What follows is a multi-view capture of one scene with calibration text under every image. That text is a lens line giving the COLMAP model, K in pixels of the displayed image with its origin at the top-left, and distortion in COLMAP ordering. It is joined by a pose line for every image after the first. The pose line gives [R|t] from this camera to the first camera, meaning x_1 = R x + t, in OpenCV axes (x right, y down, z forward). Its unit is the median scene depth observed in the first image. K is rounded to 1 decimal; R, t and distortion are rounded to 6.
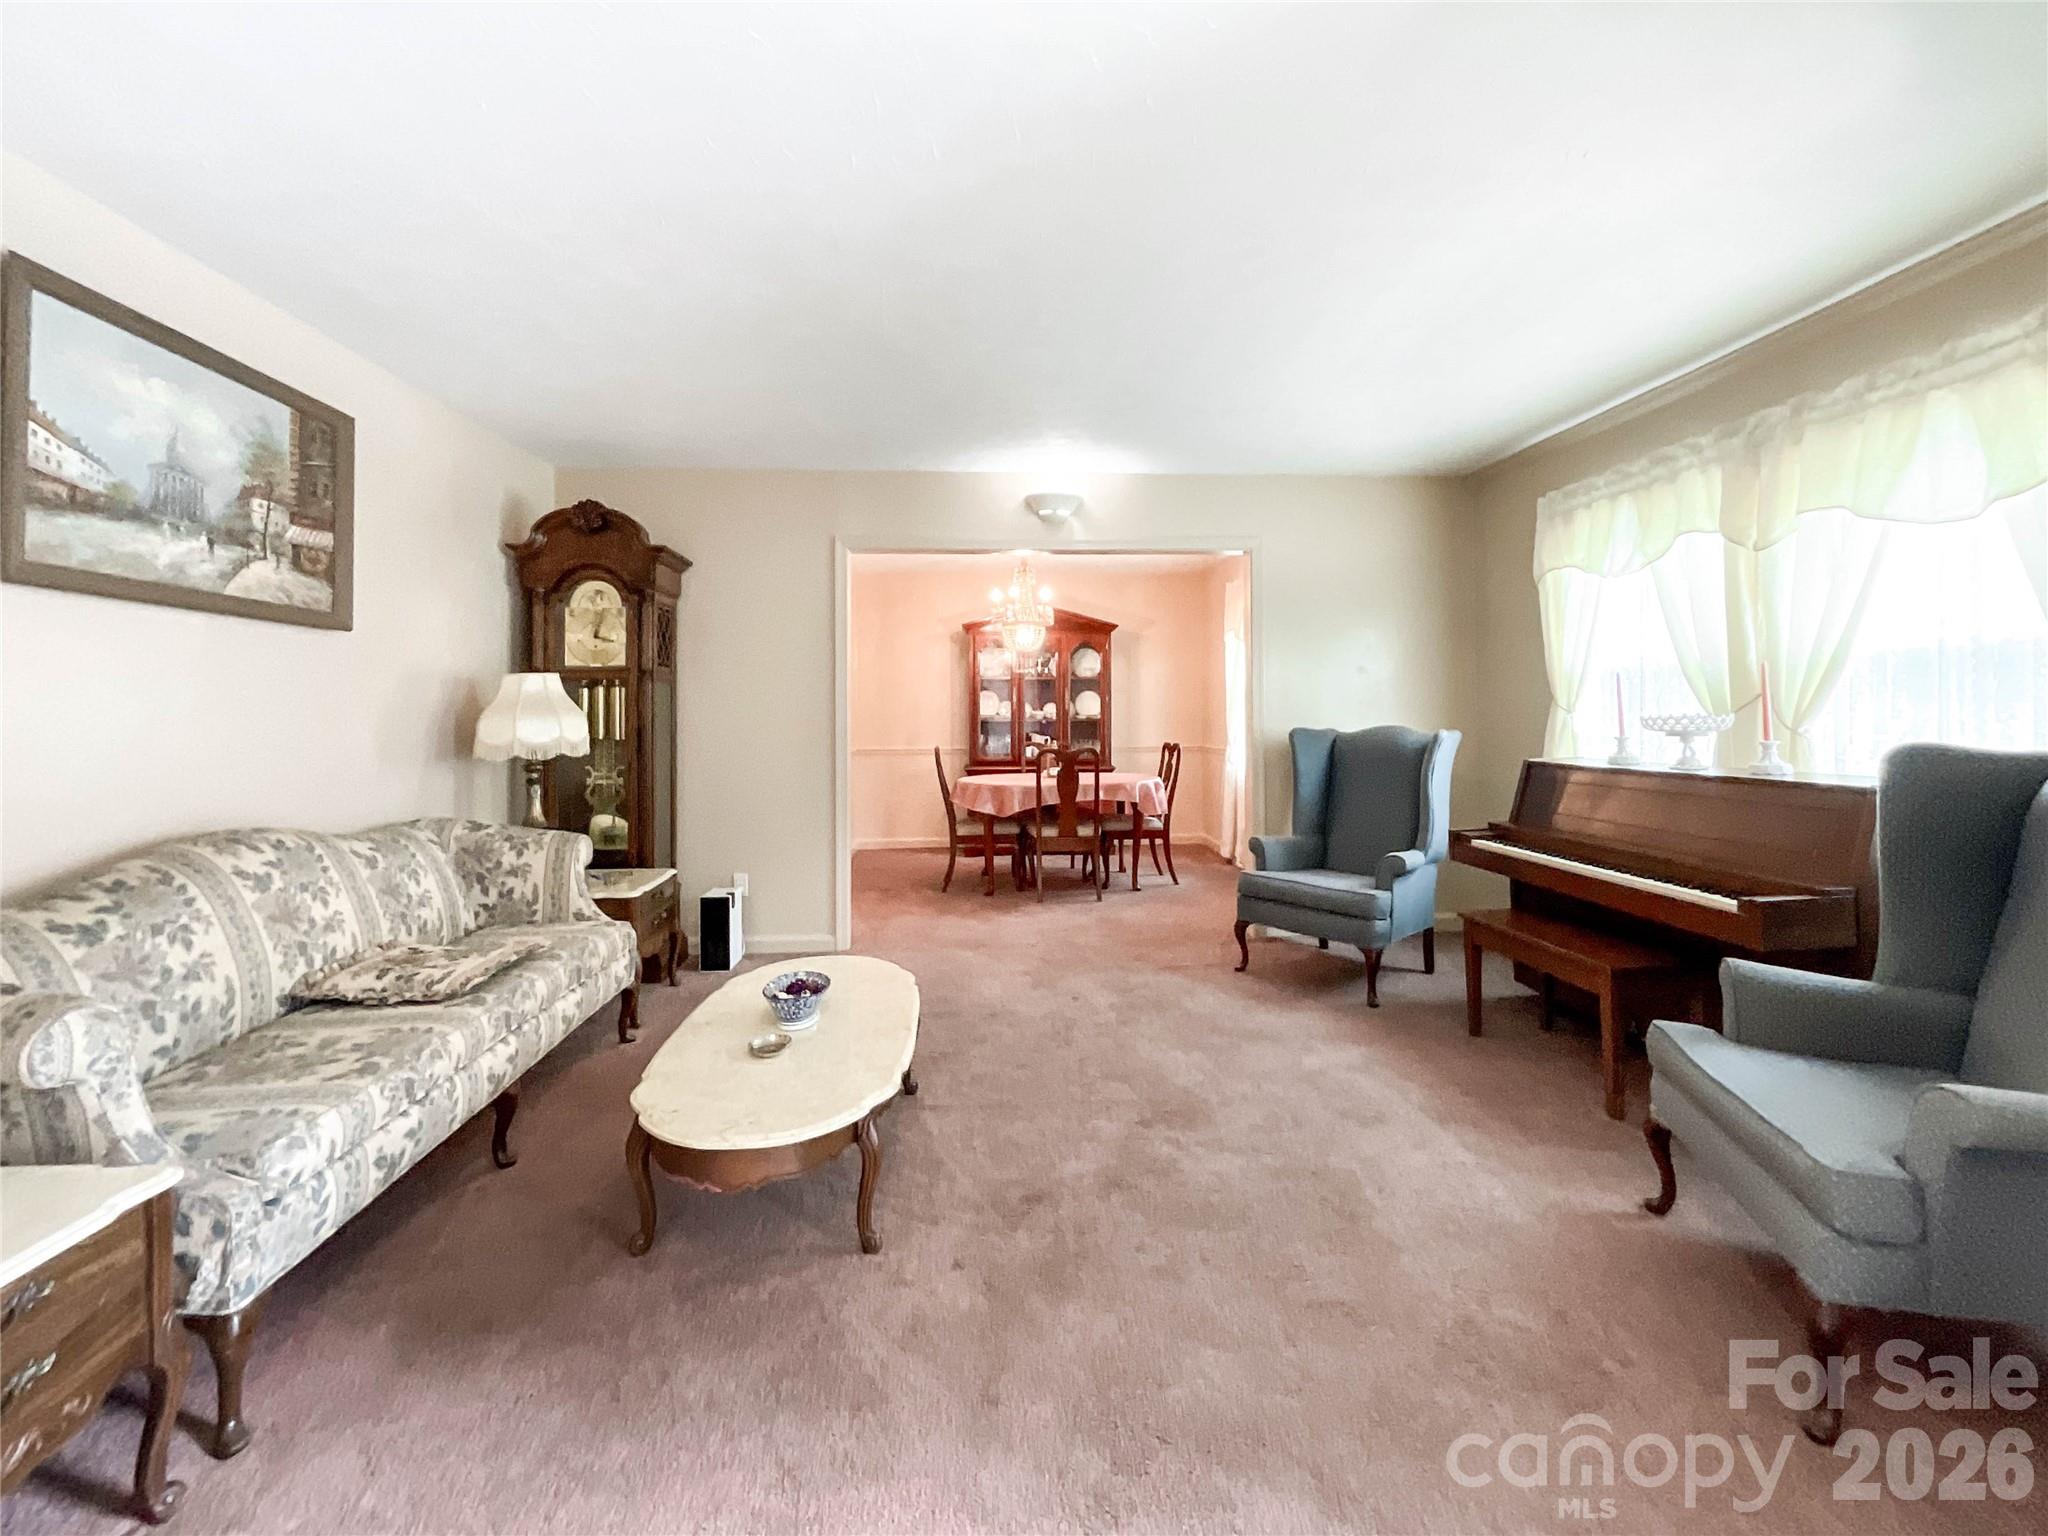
lens RADIAL K [[877.4, 0, 994.1], [0, 877.4, 695.4], [0, 0, 1]] dist [0.011095, 0.000271]
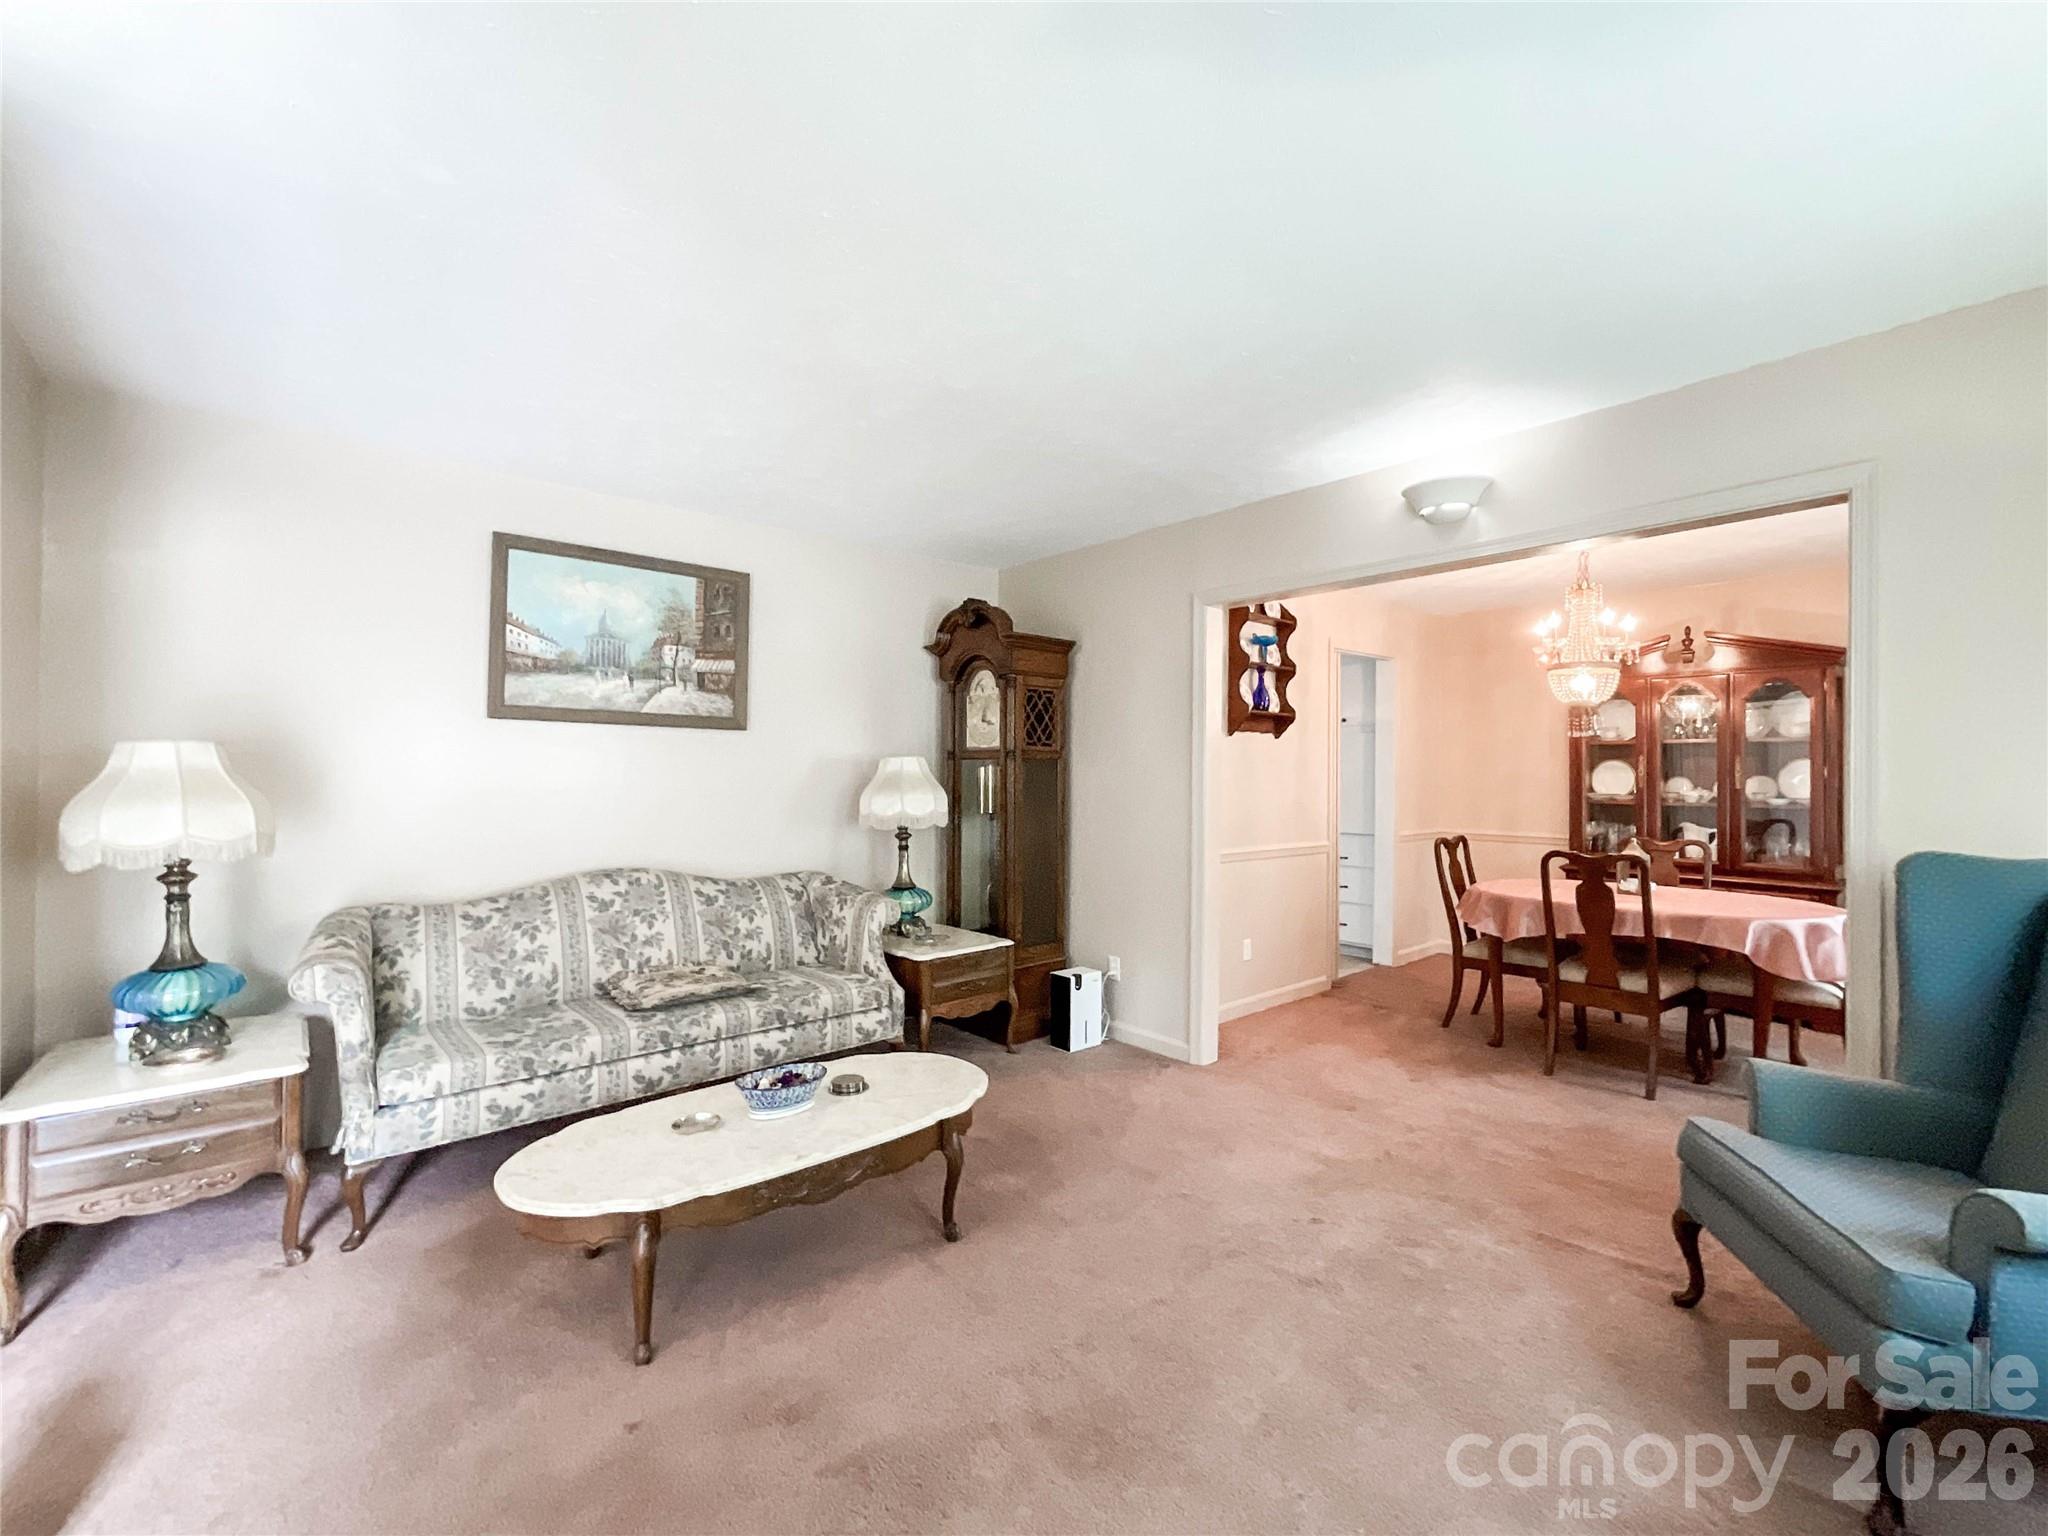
lens RADIAL K [[858.5, 0, 1024.0], [0, 858.5, 768.0], [0, 0, 1]] dist [-0.020529, 0.000500]
pose [[0.625038, 0.006265, -0.780569, 0.613903], [0.006963, 0.999883, 0.013602, -0.030639], [0.780563, -0.013937, 0.624922, 0.531559]]
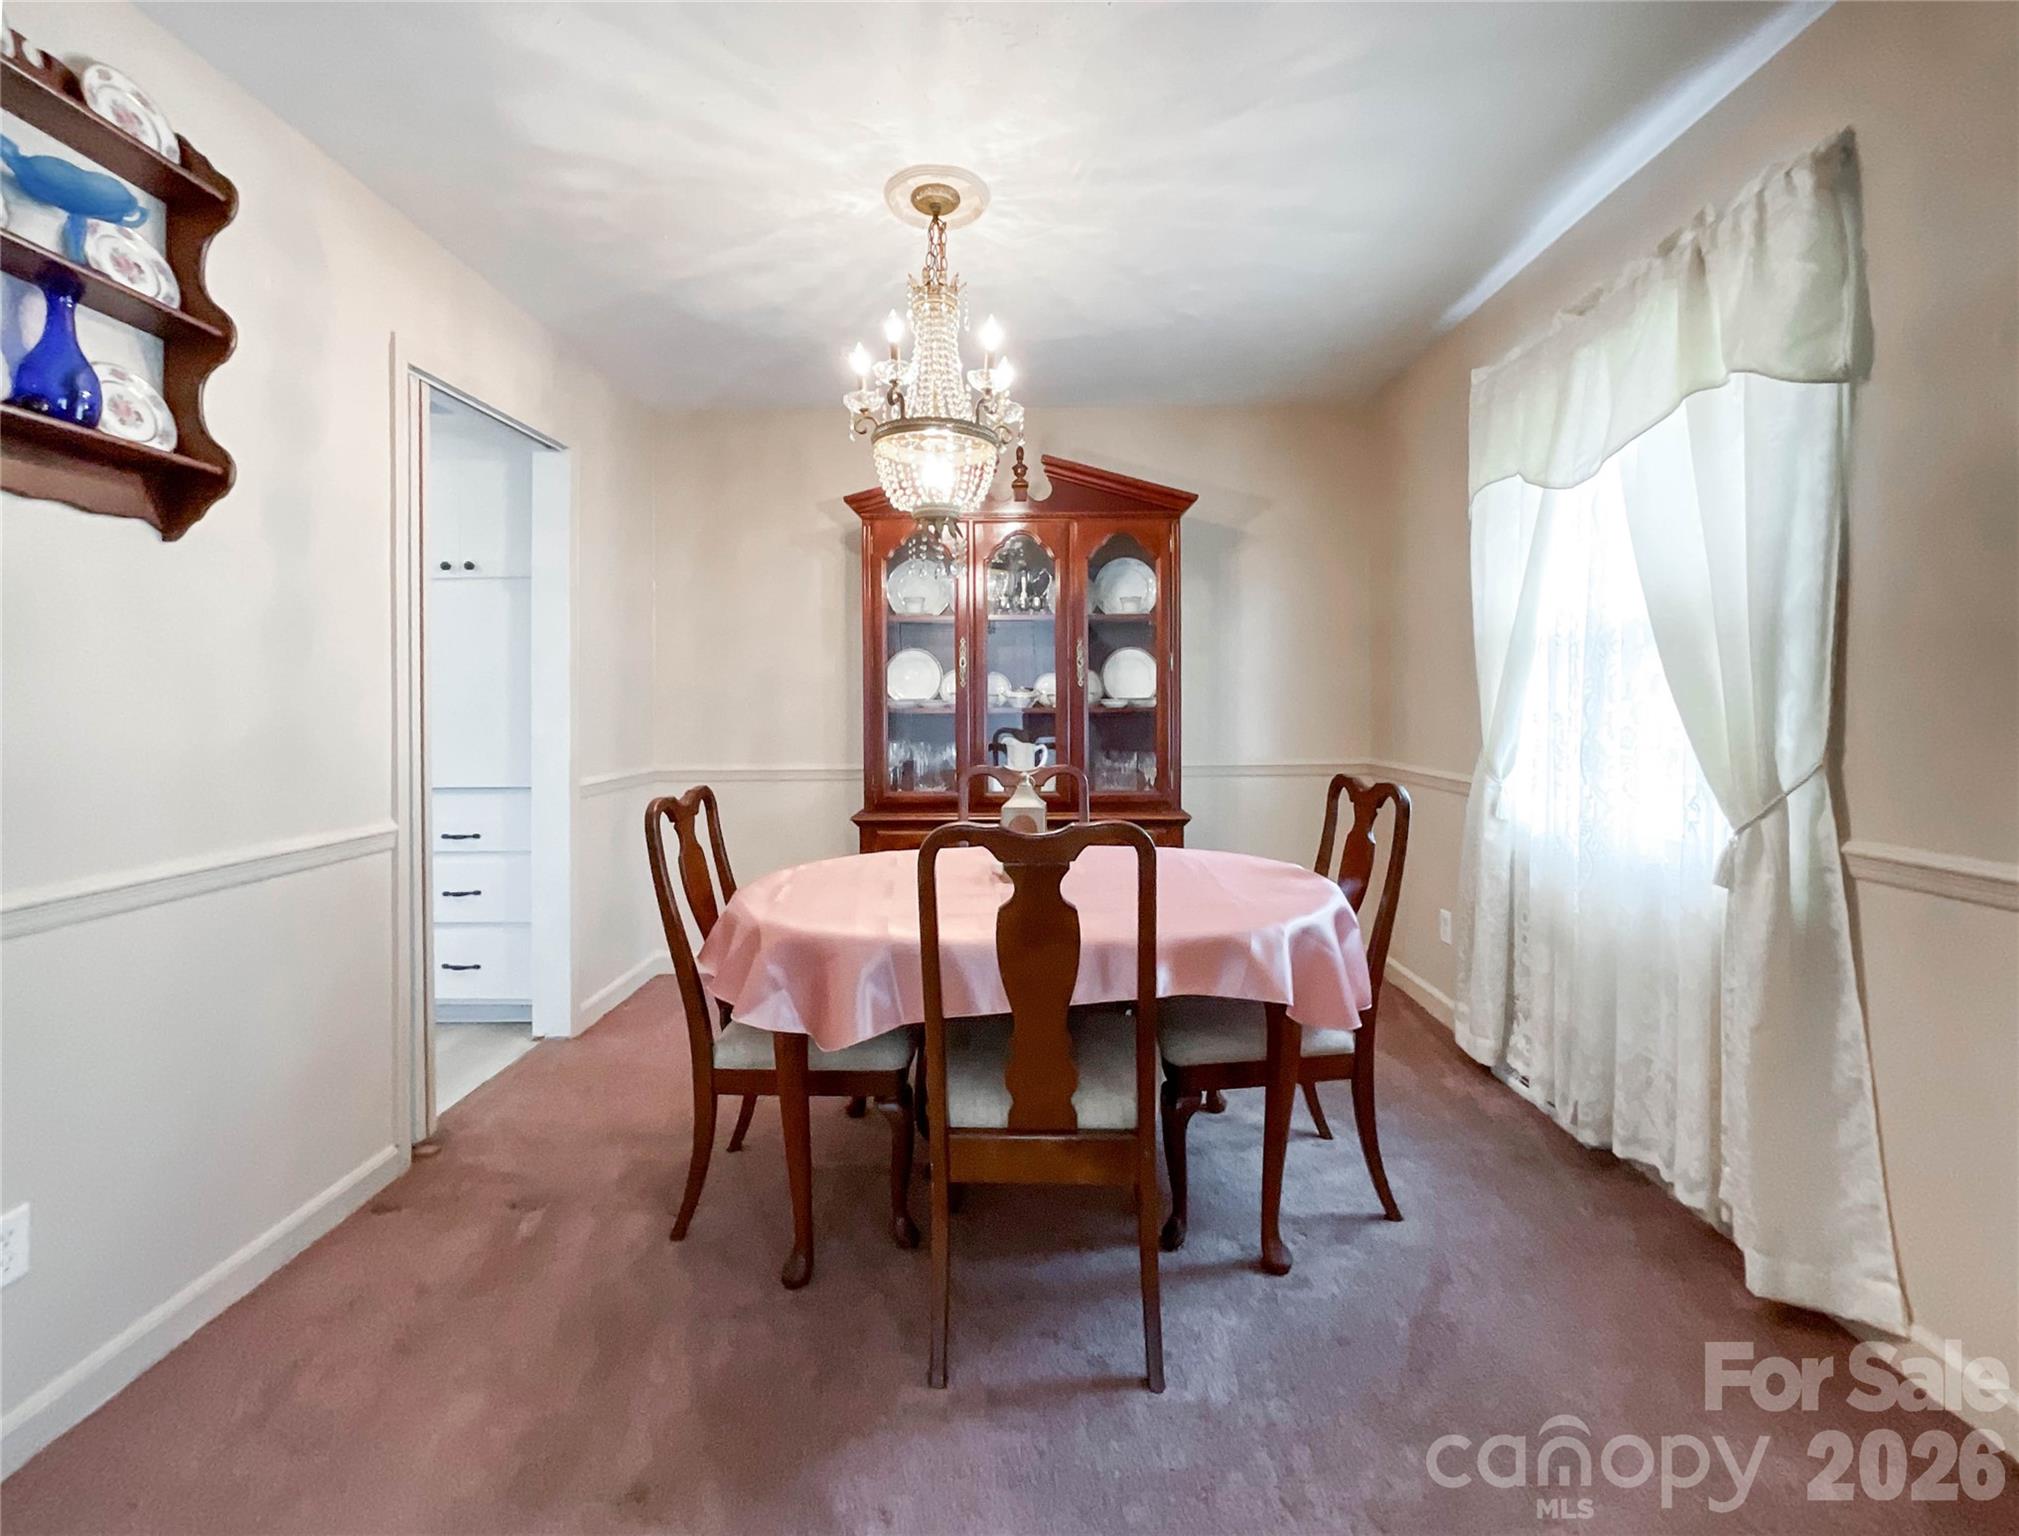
lens RADIAL K [[862.4, 0, 1011.0], [0, 862.4, 706.1], [0, 0, 1]] dist [-0.002444, -0.000277]
pose [[0.998980, -0.003727, -0.044994, 0.173351], [0.005006, 0.999586, 0.028340, 0.034859], [0.044869, -0.028536, 0.998585, 1.449893]]
